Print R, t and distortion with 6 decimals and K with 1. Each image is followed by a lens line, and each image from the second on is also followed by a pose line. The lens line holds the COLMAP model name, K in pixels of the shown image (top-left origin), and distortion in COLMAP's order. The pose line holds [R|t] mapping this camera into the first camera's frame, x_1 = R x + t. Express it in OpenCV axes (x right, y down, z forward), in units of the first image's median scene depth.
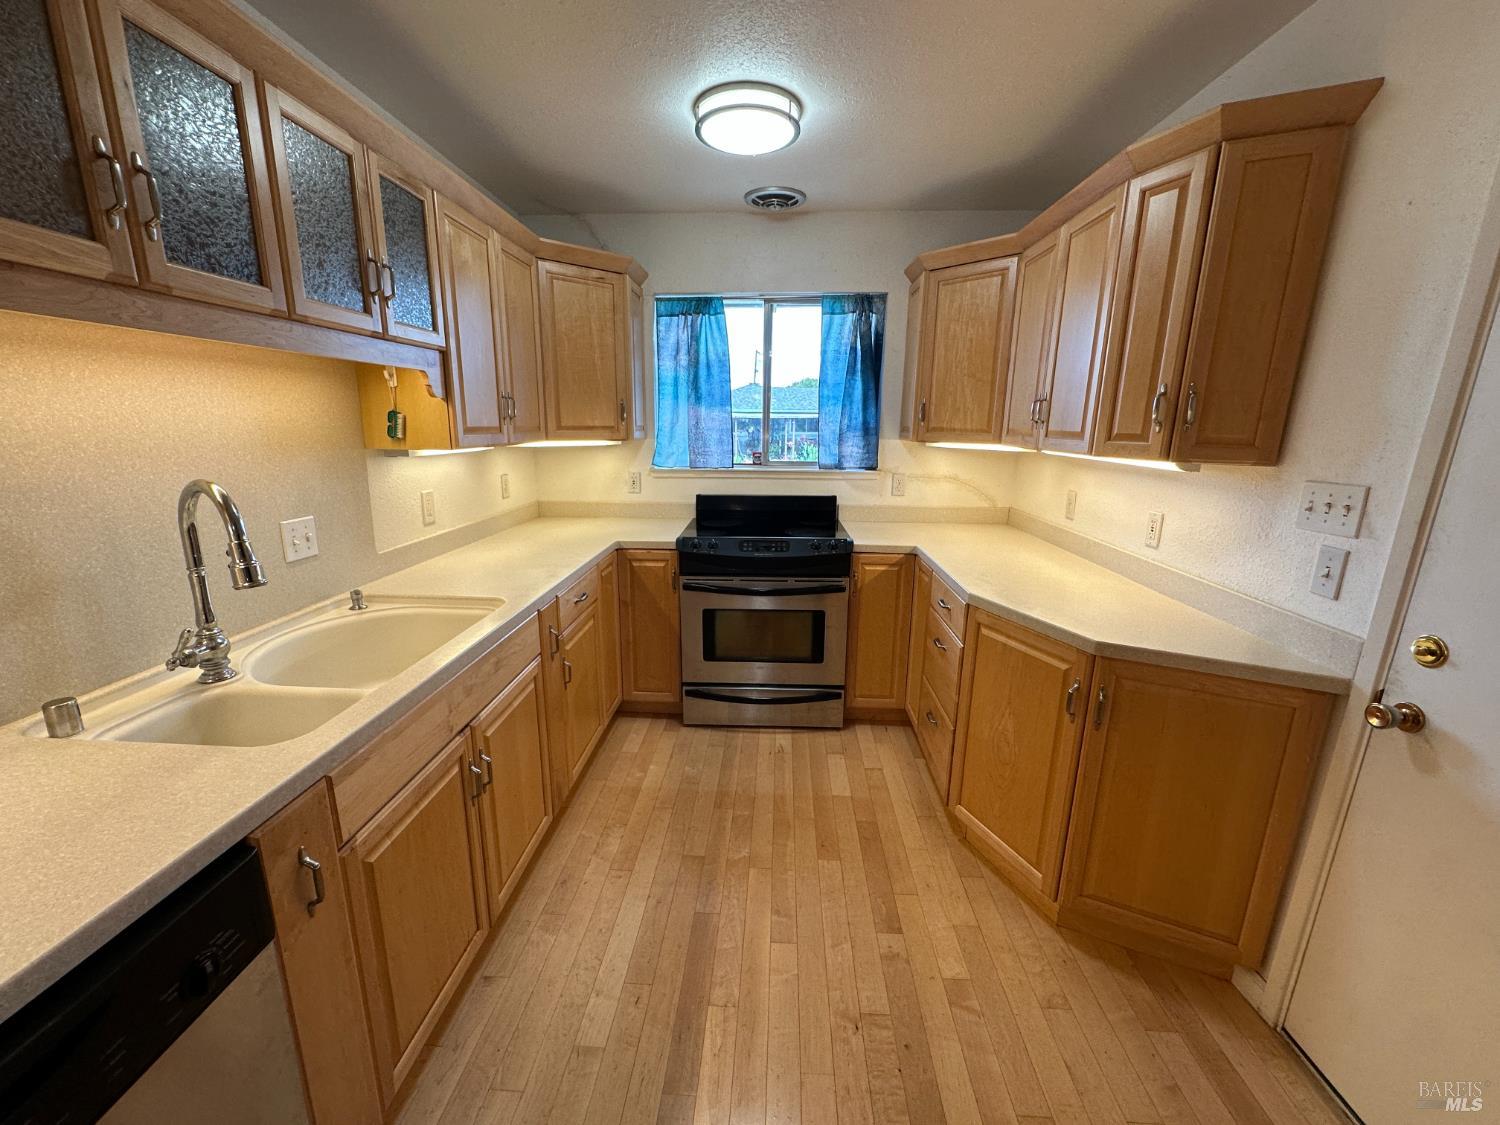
lens RADIAL K [[603.4, 0, 750.0], [0, 603.4, 562.5], [0, 0, 1]] dist [-0.002966, -0.000321]
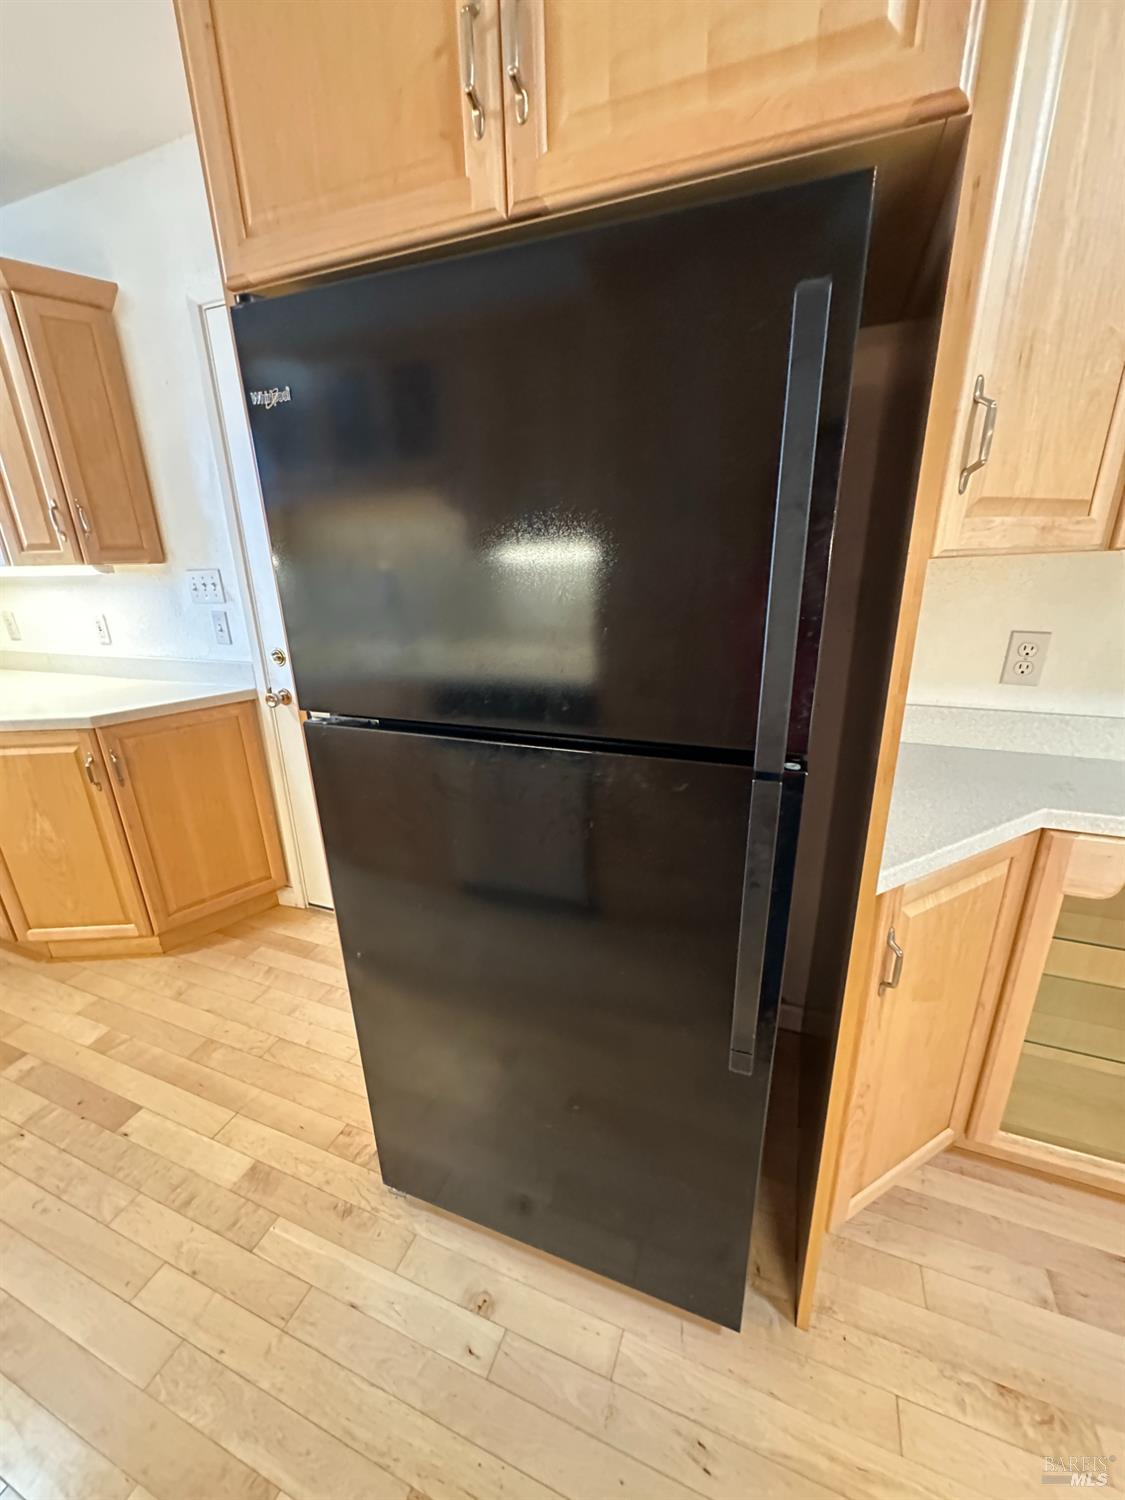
lens RADIAL K [[603.4, 0, 564.8], [0, 603.4, 752.2], [0, 0, 1]] dist [-0.002966, -0.000321]
pose [[0.322900, -0.328692, 0.887523, -0.209830], [0.248775, 0.934257, 0.255490, 0.121961], [-0.913152, 0.138296, 0.383442, -0.319430]]
